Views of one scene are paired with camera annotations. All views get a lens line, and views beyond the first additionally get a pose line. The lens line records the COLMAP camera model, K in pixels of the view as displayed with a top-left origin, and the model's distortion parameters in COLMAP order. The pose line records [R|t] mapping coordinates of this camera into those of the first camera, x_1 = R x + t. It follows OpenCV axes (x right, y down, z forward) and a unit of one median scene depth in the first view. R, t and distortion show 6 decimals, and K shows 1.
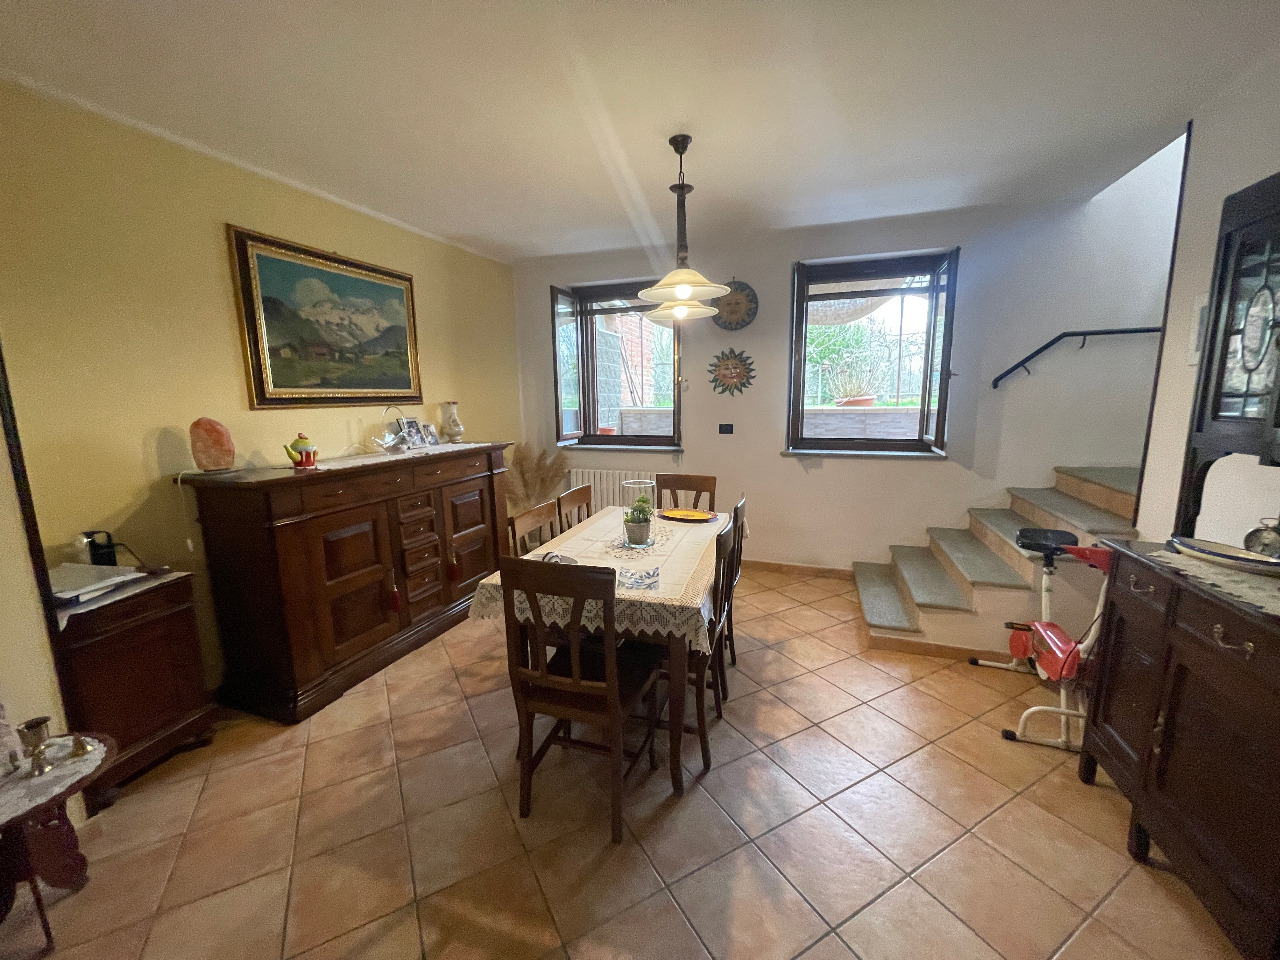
lens RADIAL K [[514.8, 0, 634.3], [0, 514.8, 480.1], [0, 0, 1]] dist [-0.006269, 0.001385]
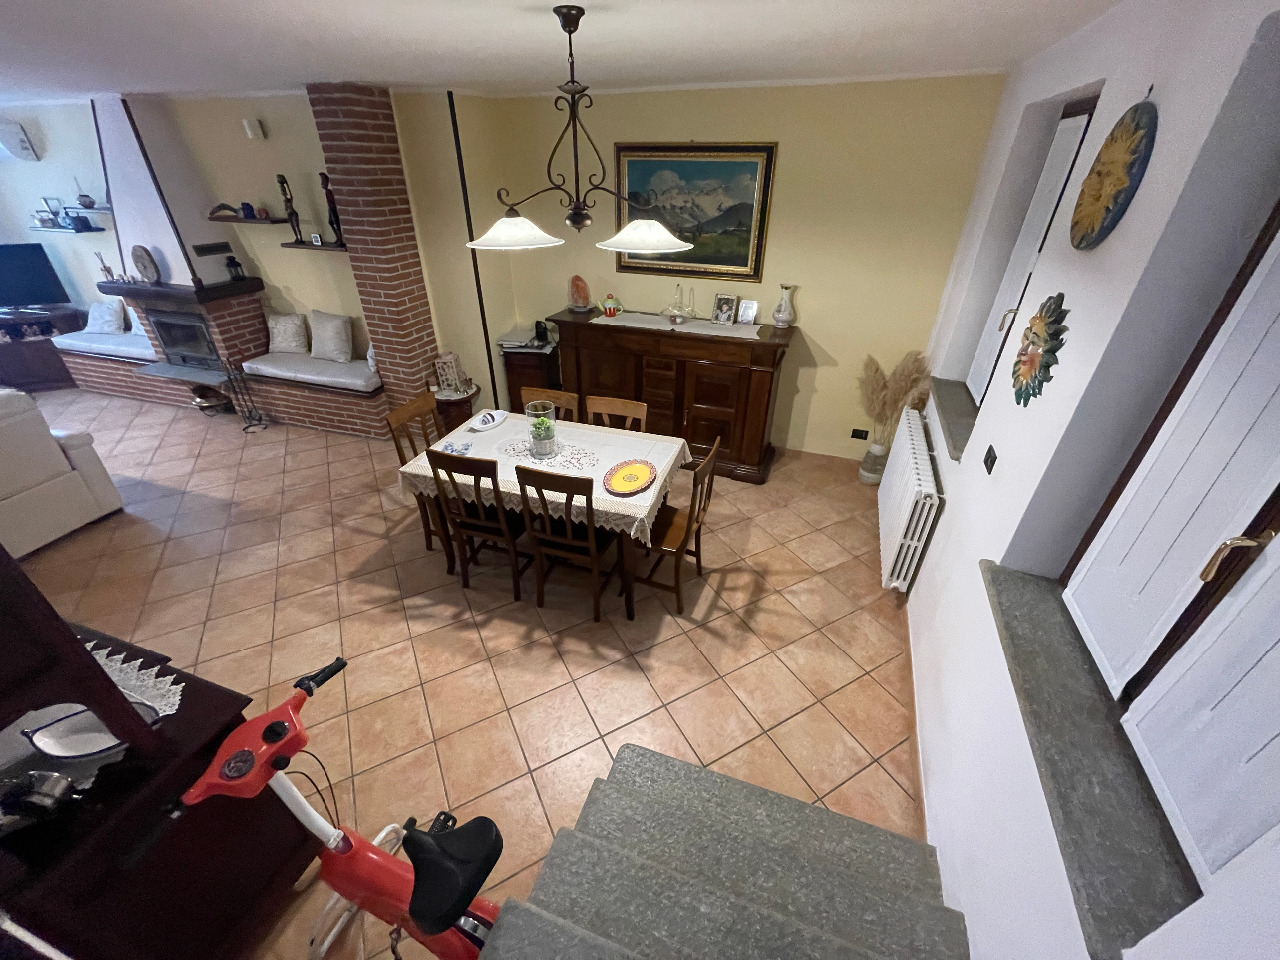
lens RADIAL K [[514.8, 0, 635.9], [0, 514.8, 476.6], [0, 0, 1]] dist [-0.006269, 0.001385]
pose [[-0.002668, 0.531297, -0.847182, 0.860223], [-0.170317, 0.834565, 0.523921, -0.405457], [0.985386, 0.145687, 0.088263, 0.900449]]
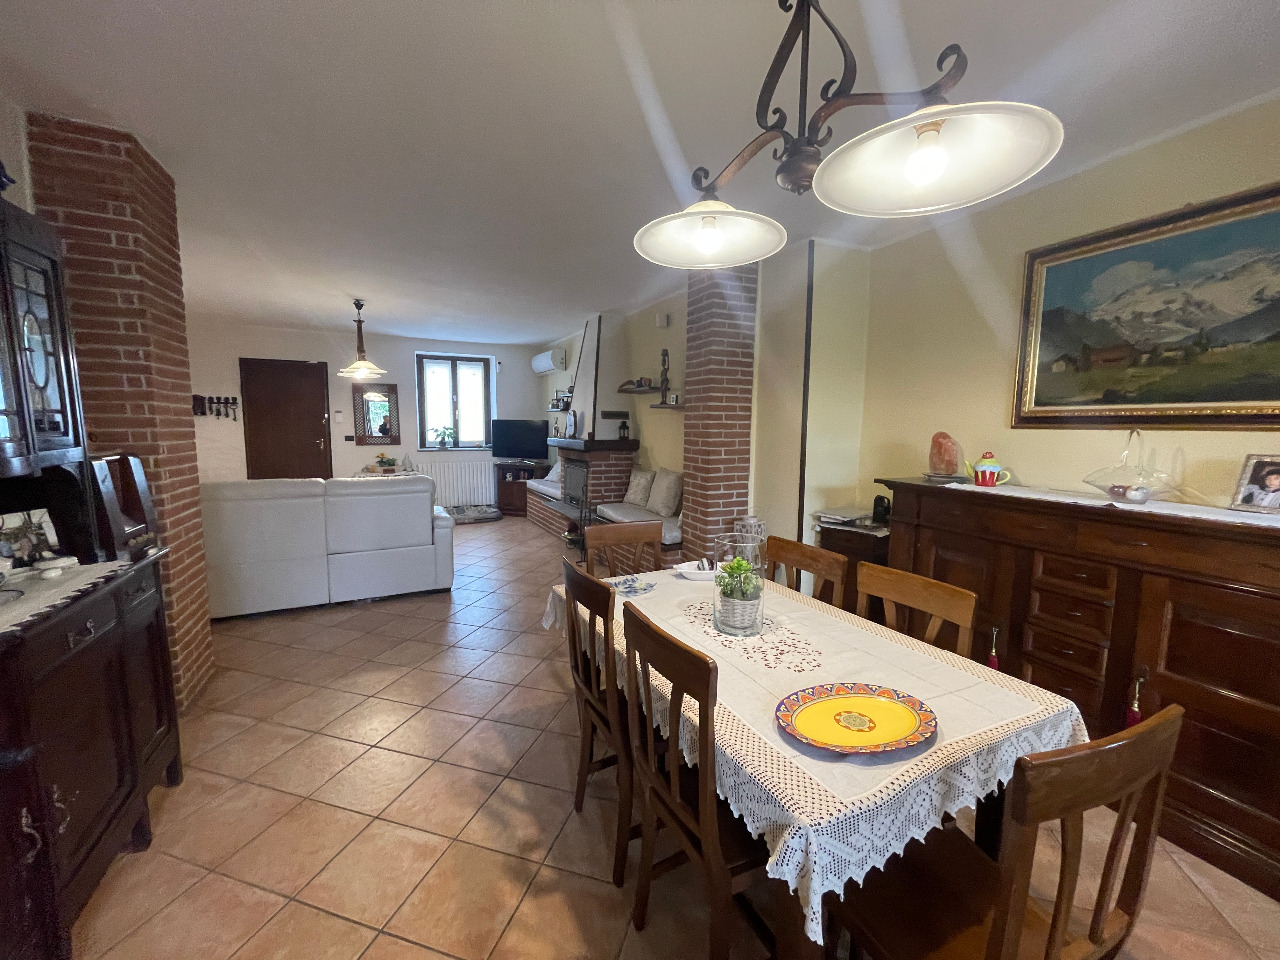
lens RADIAL K [[514.8, 0, 638.4], [0, 514.8, 480.6], [0, 0, 1]] dist [-0.006269, 0.001385]
pose [[-0.713848, 0.082033, -0.695480, 0.455596], [-0.114220, 0.966178, 0.231199, -0.166533], [0.690923, 0.244479, -0.680334, 1.072500]]
